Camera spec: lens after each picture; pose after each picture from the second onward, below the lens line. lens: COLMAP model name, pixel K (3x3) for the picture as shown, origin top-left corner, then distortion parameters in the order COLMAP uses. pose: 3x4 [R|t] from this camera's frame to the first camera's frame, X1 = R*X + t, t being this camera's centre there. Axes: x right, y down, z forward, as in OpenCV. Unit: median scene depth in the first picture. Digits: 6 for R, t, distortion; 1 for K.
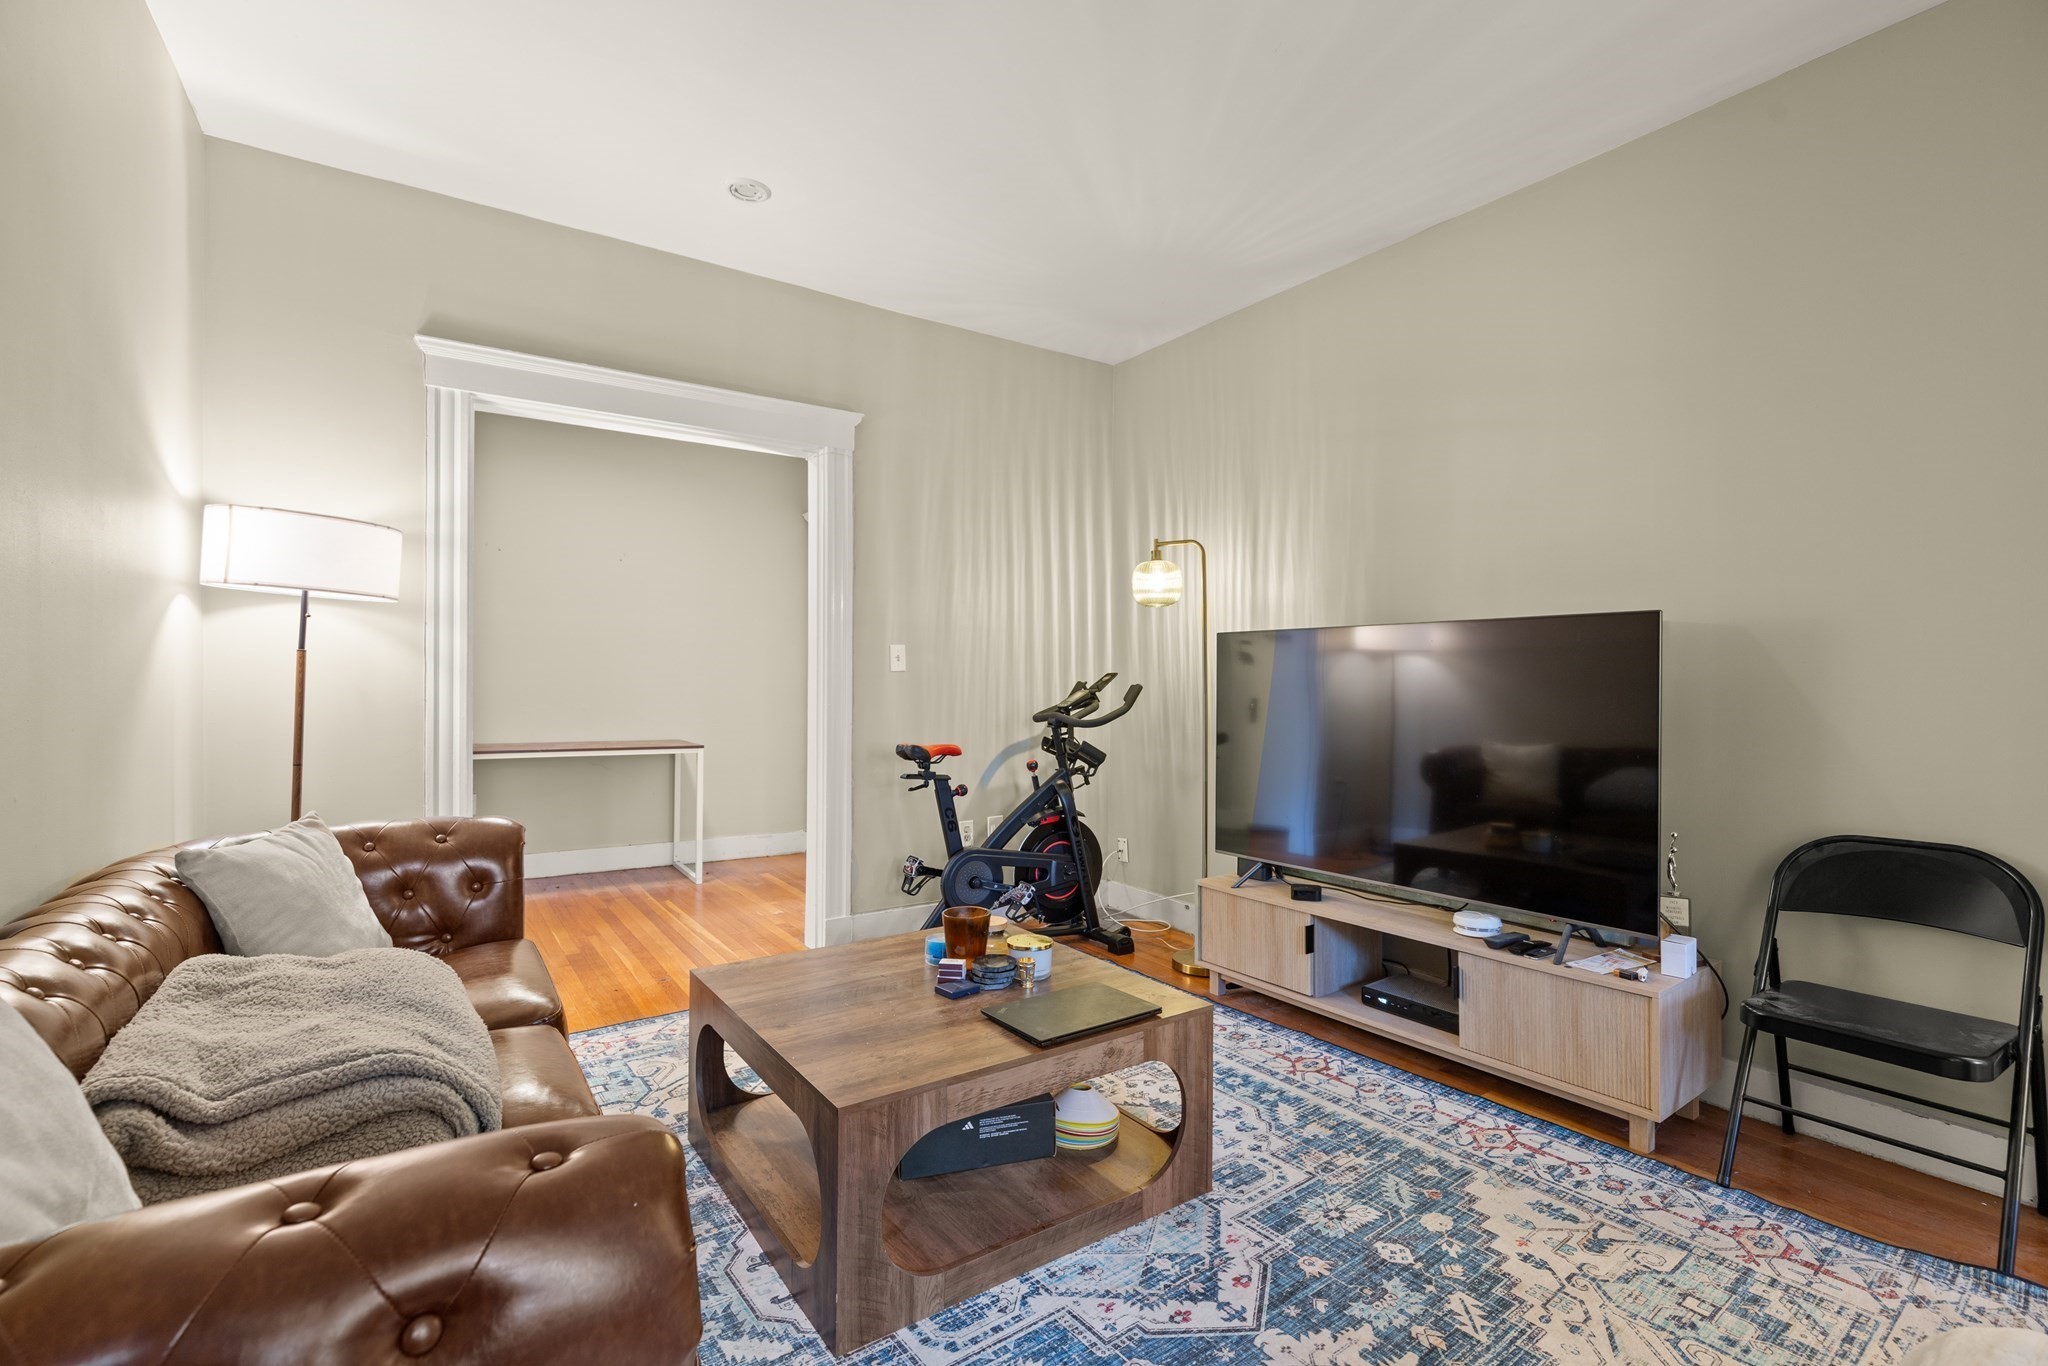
lens RADIAL K [[912.6, 0, 1074.4], [0, 912.6, 687.0], [0, 0, 1]] dist [0.001991, -0.000125]
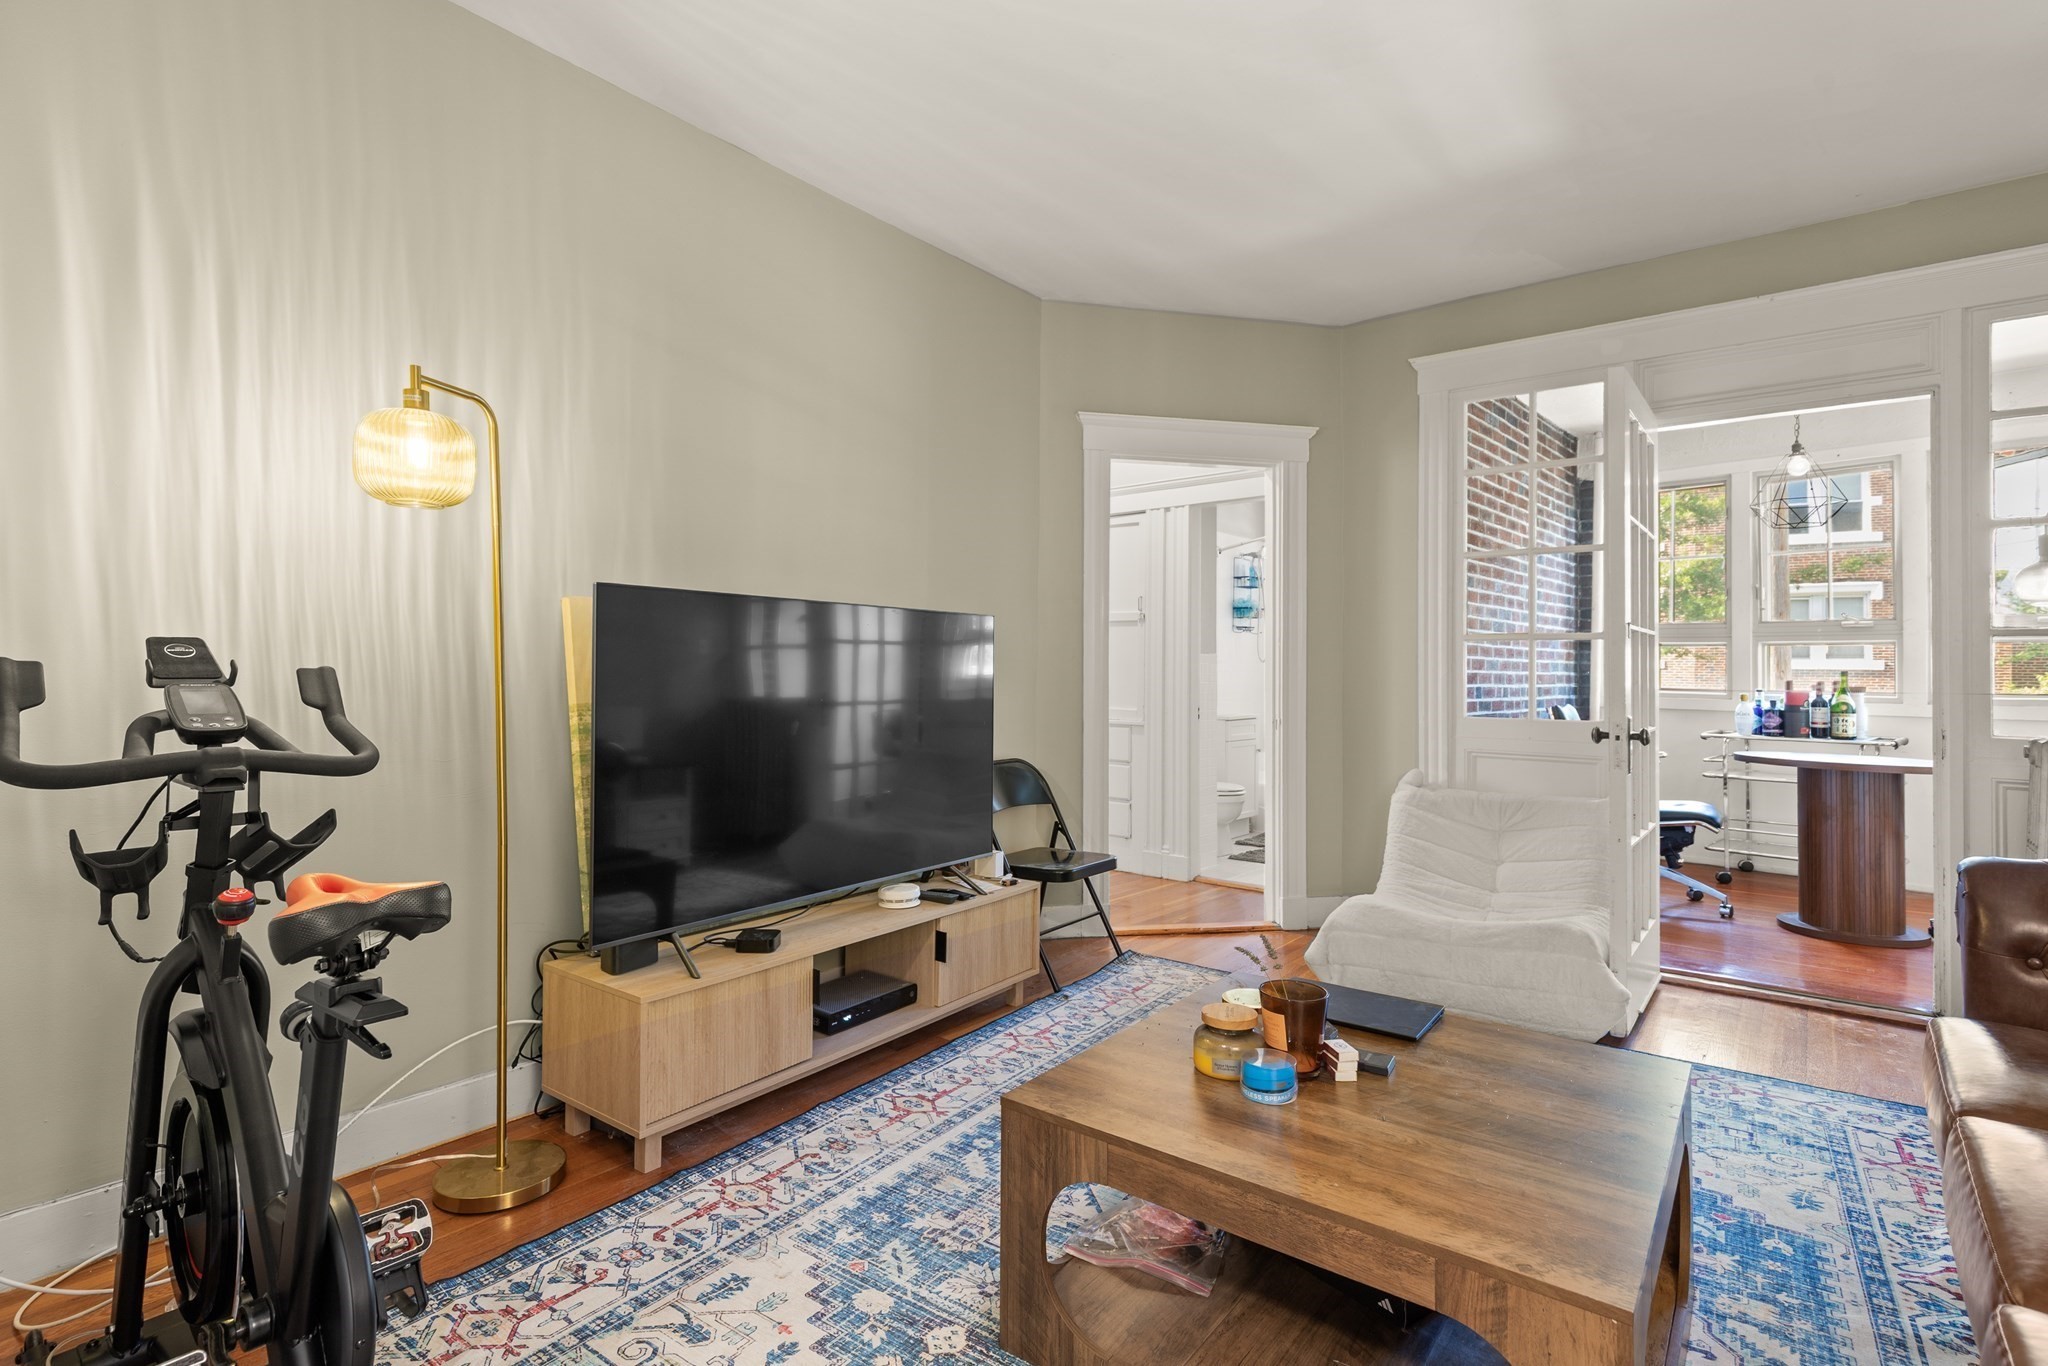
lens RADIAL K [[988.1, 0, 950.6], [0, 988.1, 655.8], [0, 0, 1]] dist [-0.002366, -0.000702]
pose [[-0.218099, 0.004012, 0.975918, -0.654398], [-0.003132, 0.999984, -0.004811, -0.010839], [-0.975922, -0.004106, -0.218083, 1.140260]]
